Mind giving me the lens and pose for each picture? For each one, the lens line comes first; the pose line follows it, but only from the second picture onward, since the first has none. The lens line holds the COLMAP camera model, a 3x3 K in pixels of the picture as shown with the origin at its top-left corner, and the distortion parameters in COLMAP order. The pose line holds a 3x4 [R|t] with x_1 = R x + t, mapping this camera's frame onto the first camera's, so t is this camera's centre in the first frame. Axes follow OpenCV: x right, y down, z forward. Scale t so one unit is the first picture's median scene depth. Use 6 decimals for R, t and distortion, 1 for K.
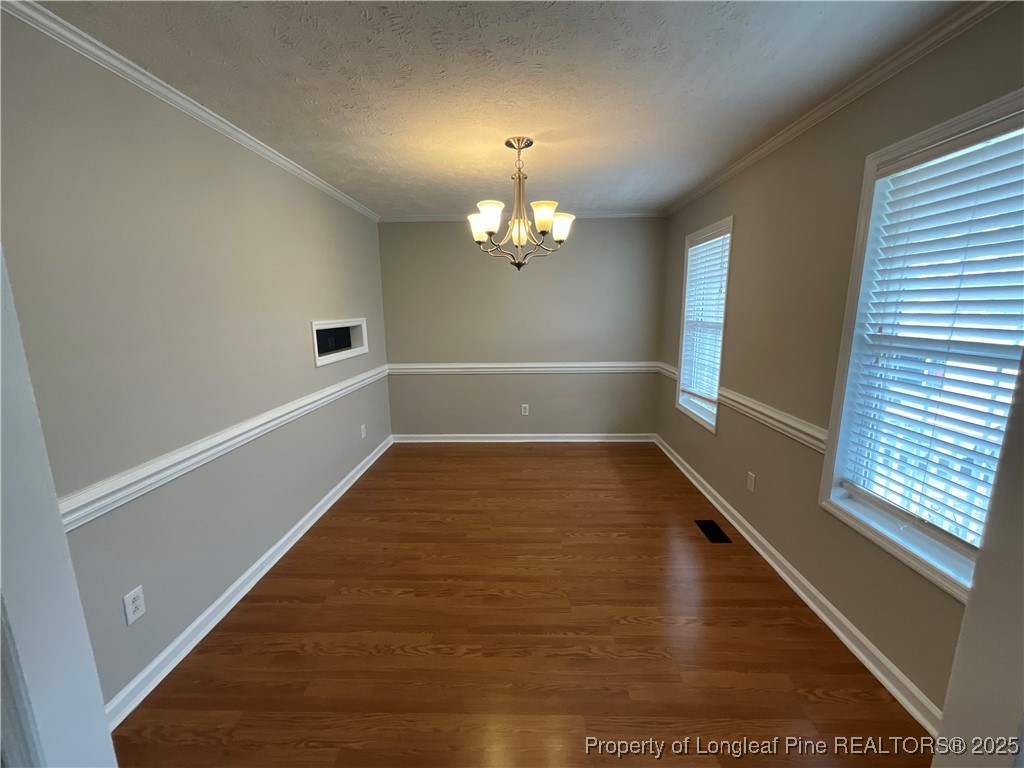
lens RADIAL K [[415.1, 0, 512.1], [0, 415.1, 388.3], [0, 0, 1]] dist [-0.000258, -0.001077]
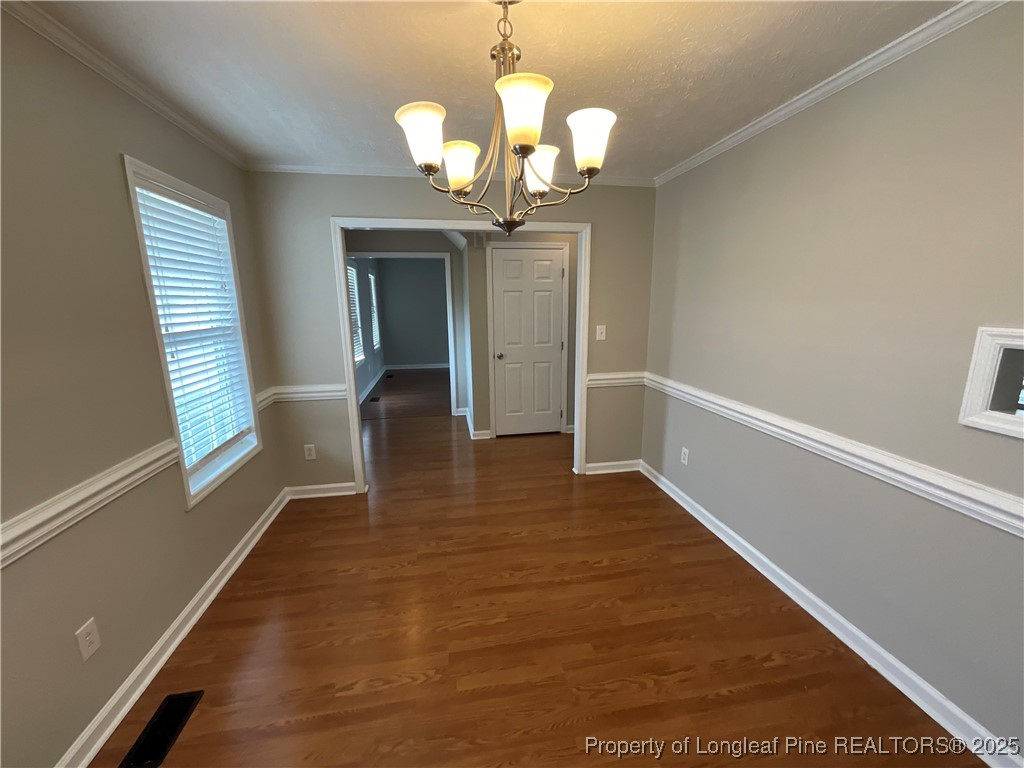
lens RADIAL K [[415.1, 0, 510.9], [0, 415.1, 383.0], [0, 0, 1]] dist [-0.000258, -0.001077]
pose [[-0.979565, 0.058284, -0.192500, 0.160203], [-0.018789, 0.926388, 0.376101, -0.374669], [0.200250, 0.372032, -0.906362, 1.890869]]
